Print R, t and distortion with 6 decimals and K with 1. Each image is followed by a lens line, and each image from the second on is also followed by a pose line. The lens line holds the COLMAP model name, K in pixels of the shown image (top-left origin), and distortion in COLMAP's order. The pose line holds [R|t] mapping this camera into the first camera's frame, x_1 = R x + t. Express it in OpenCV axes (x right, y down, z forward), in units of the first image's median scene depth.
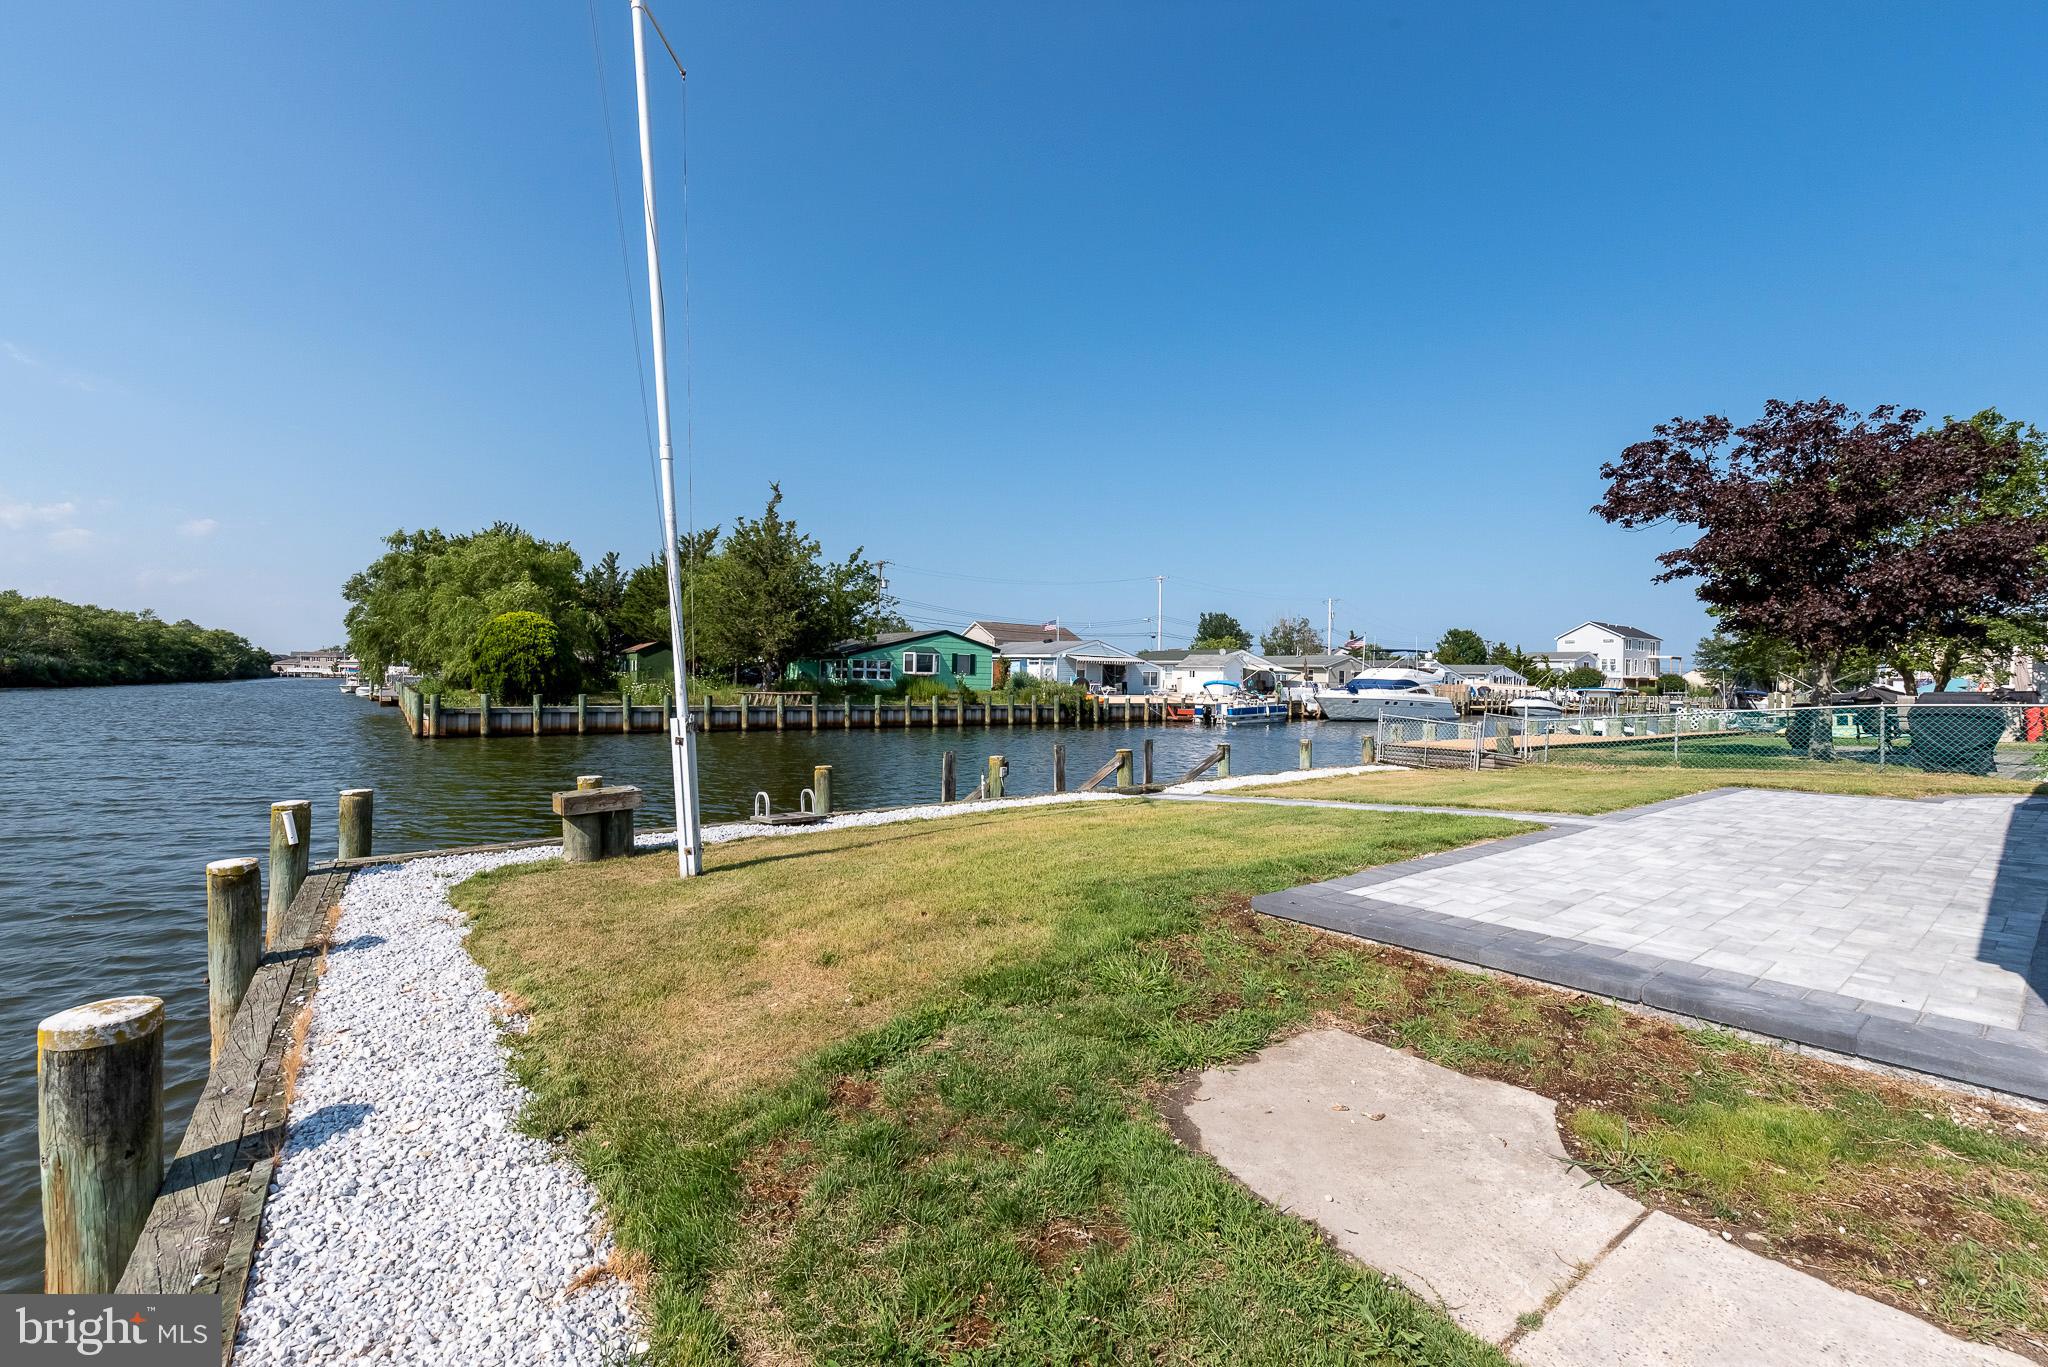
lens RADIAL K [[880.1, 0, 1028.5], [0, 880.1, 676.2], [0, 0, 1]] dist [0.003681, -0.000889]
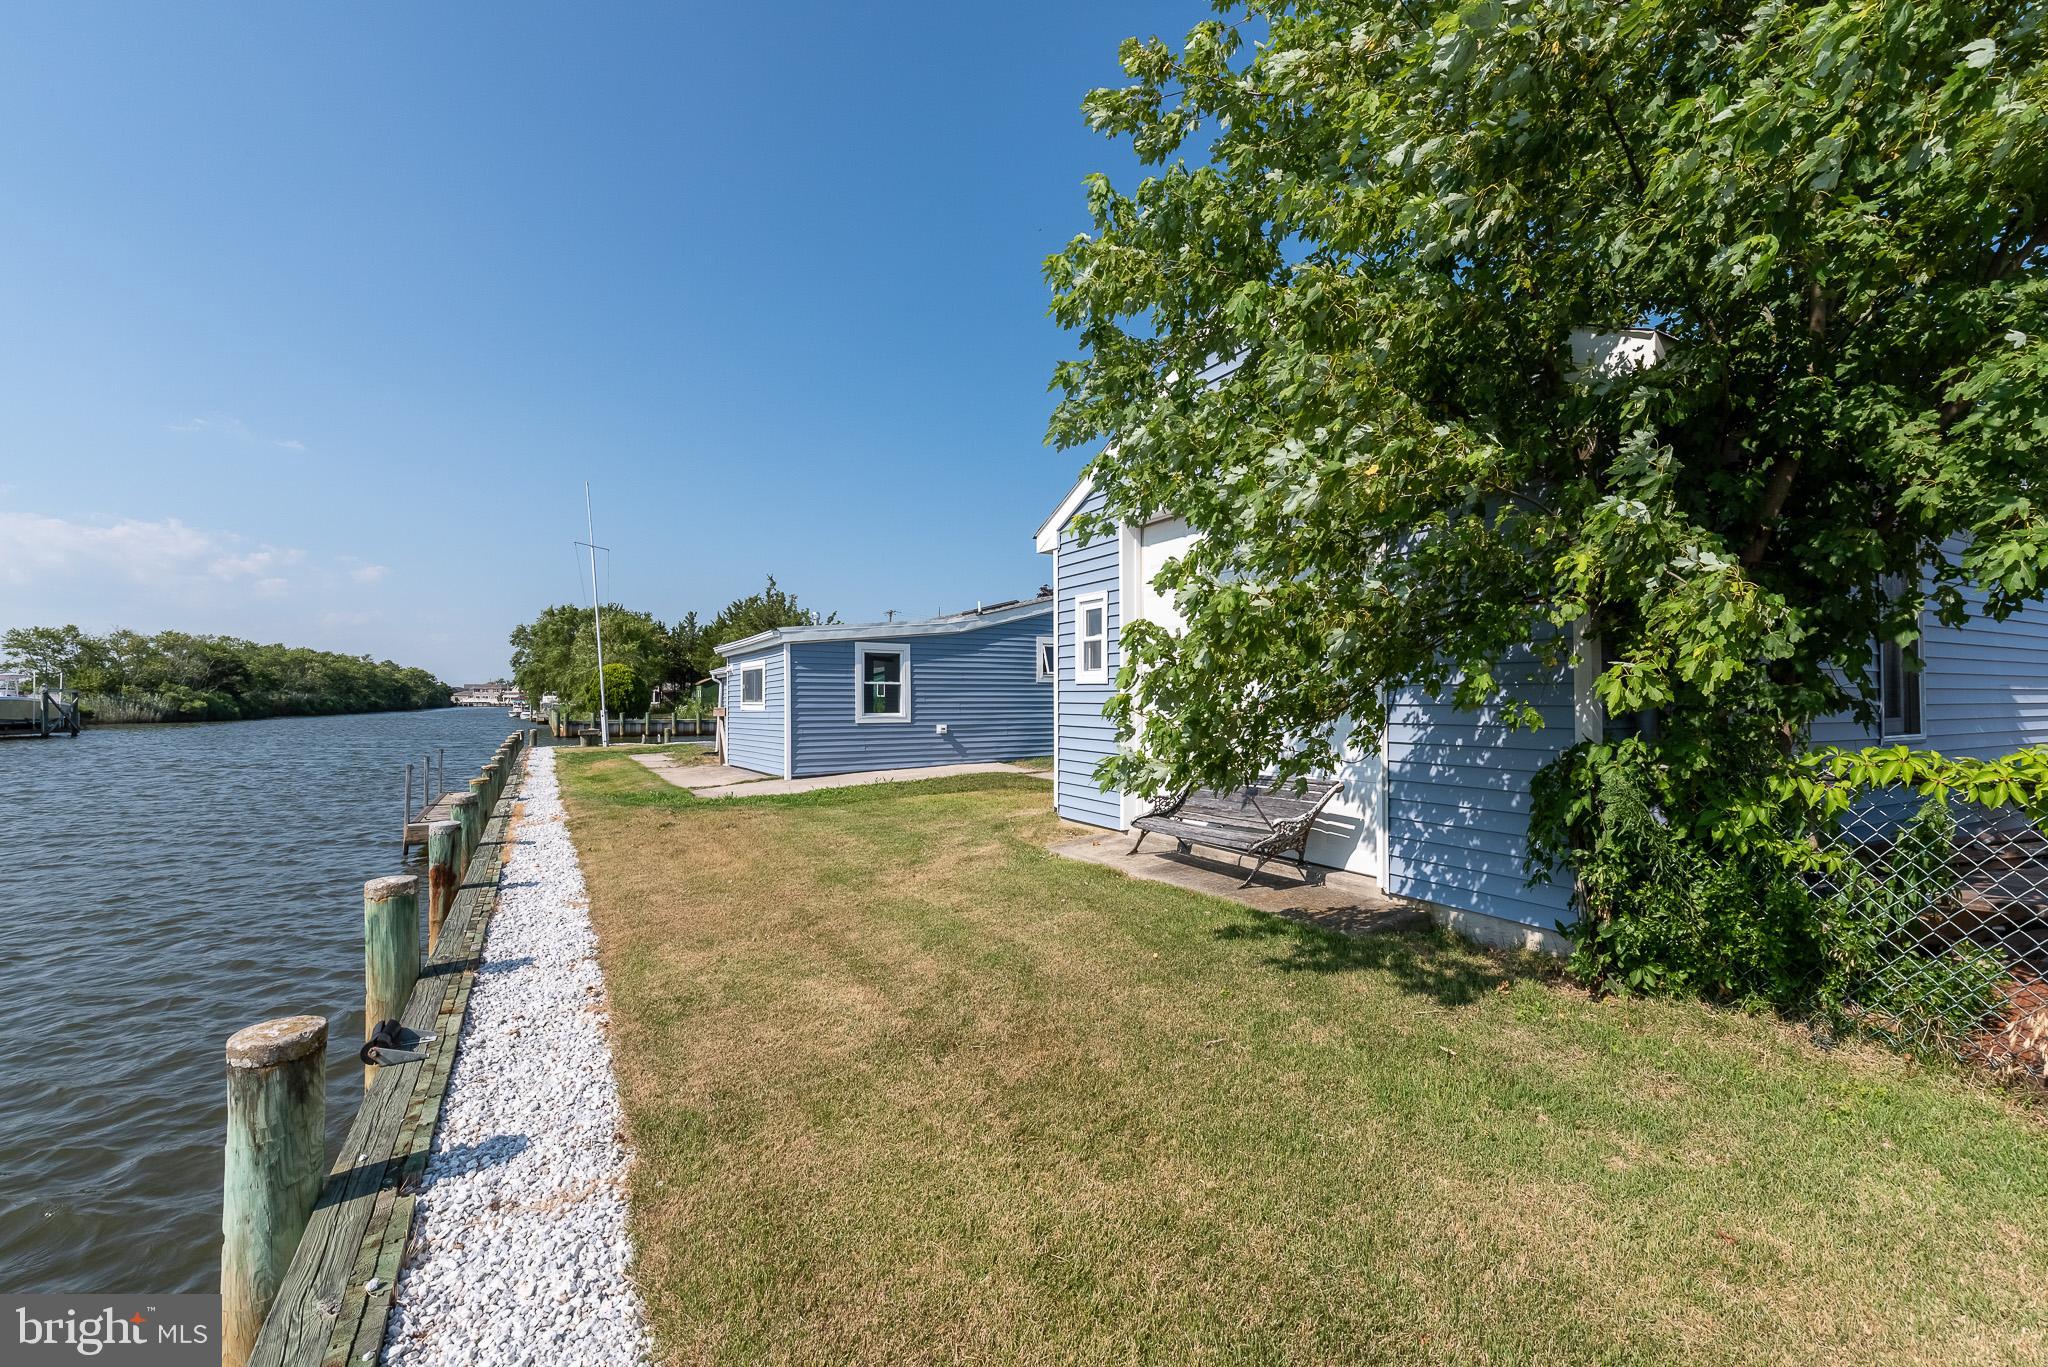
lens RADIAL K [[880.1, 0, 1022.1], [0, 880.1, 682.7], [0, 0, 1]] dist [0.003681, -0.000889]
pose [[0.991508, -0.017745, -0.128829, 0.272337], [0.015754, 0.999740, -0.016460, 0.001398], [0.129087, 0.014291, 0.991530, -0.379735]]
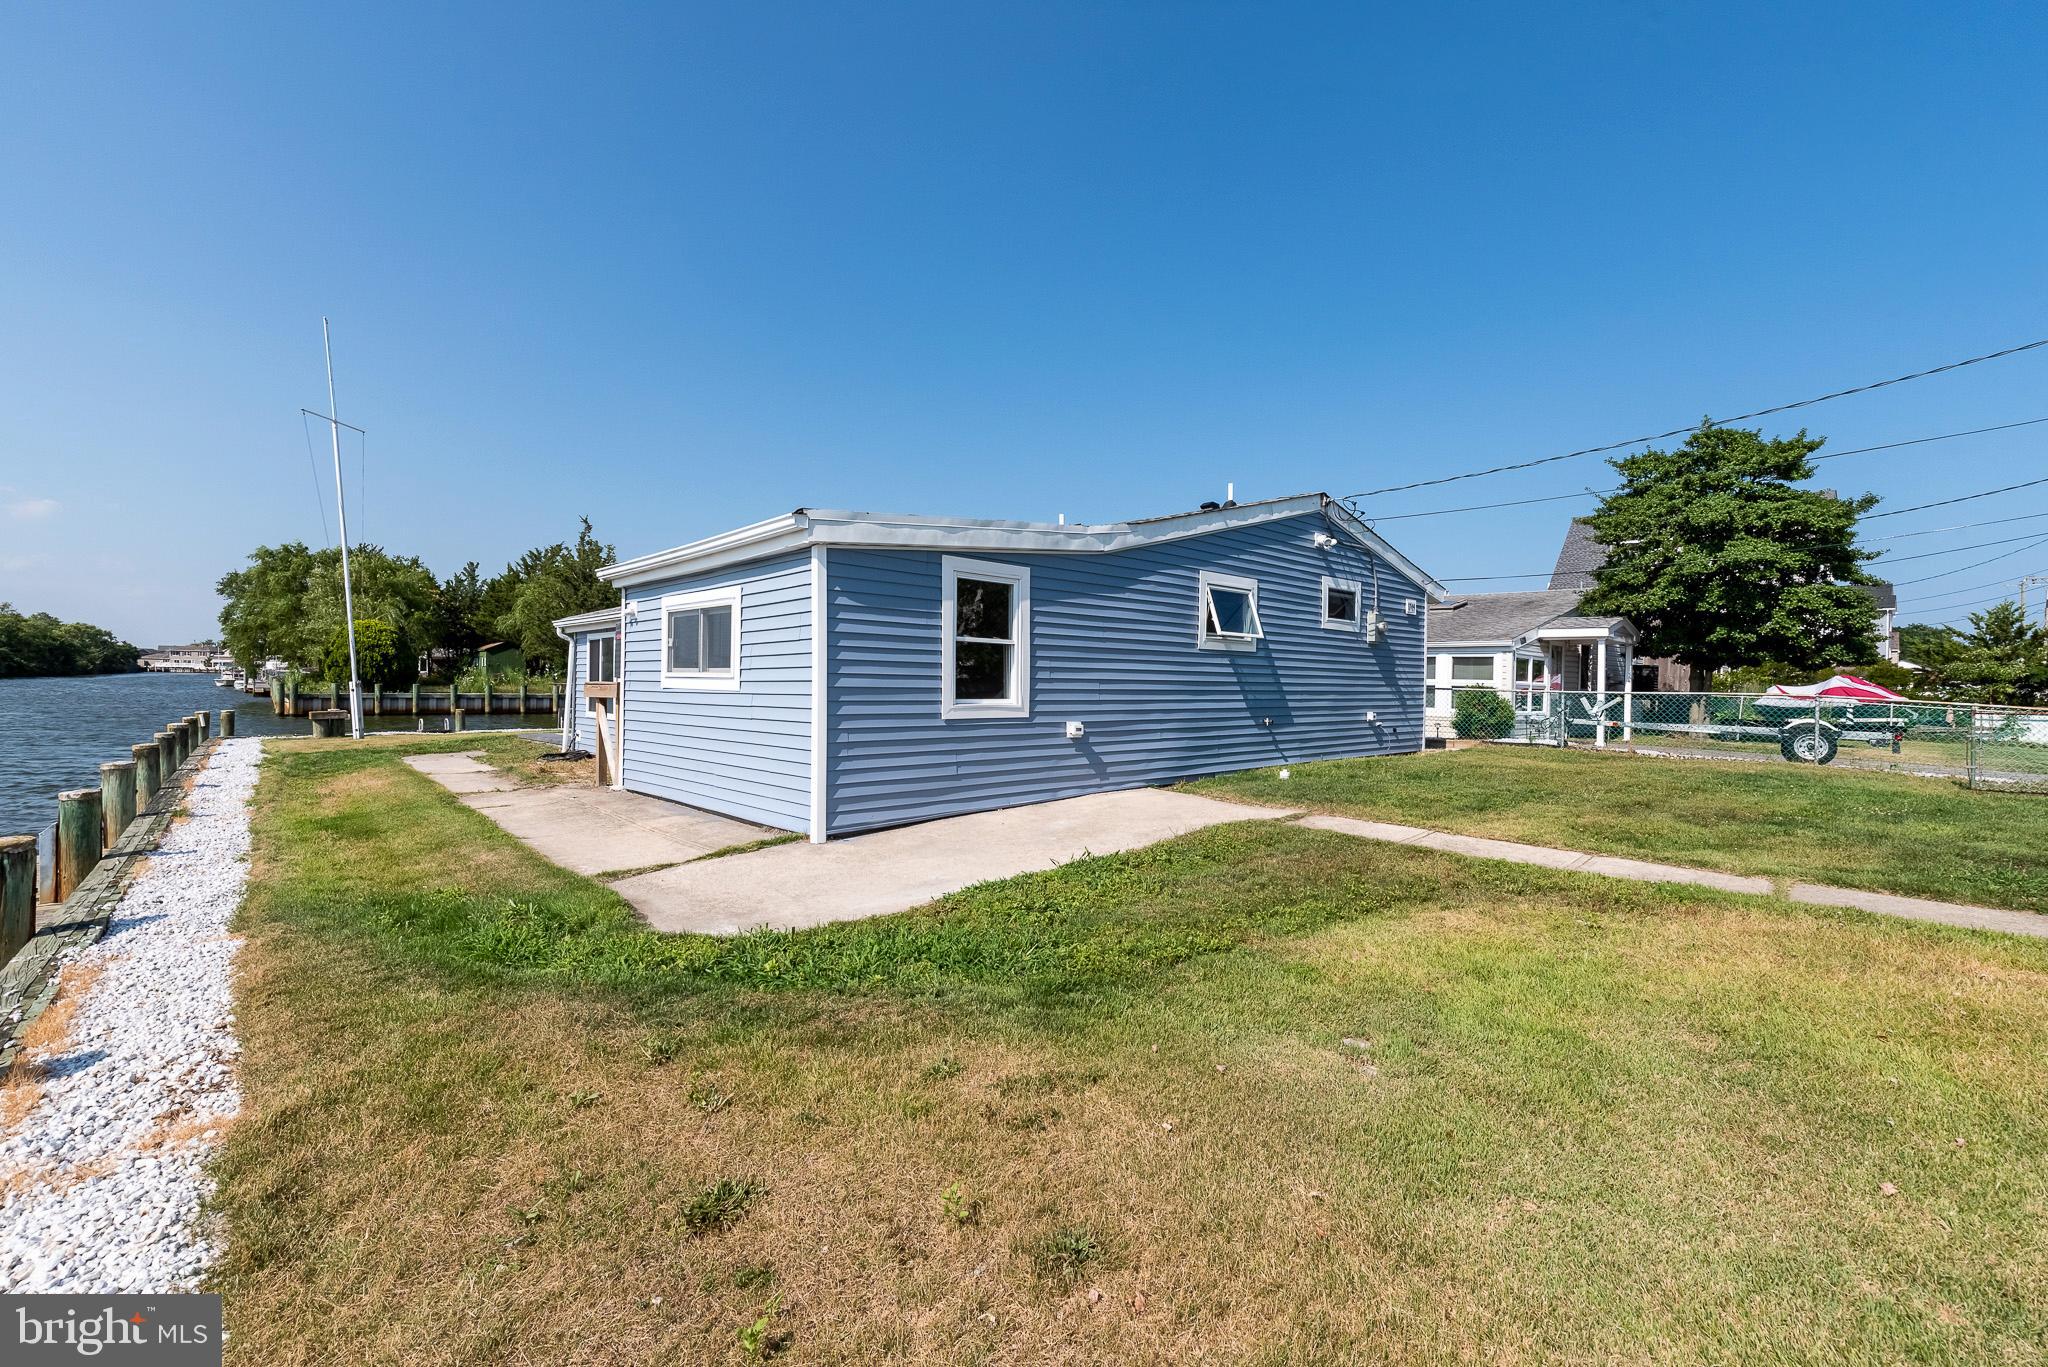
lens RADIAL K [[880.1, 0, 1016.9], [0, 880.1, 677.1], [0, 0, 1]] dist [0.003681, -0.000889]
pose [[0.997109, 0.002989, 0.075925, 0.149598], [-0.003241, 0.999990, 0.003196, 0.001899], [-0.075914, -0.003433, 0.997108, -0.194737]]
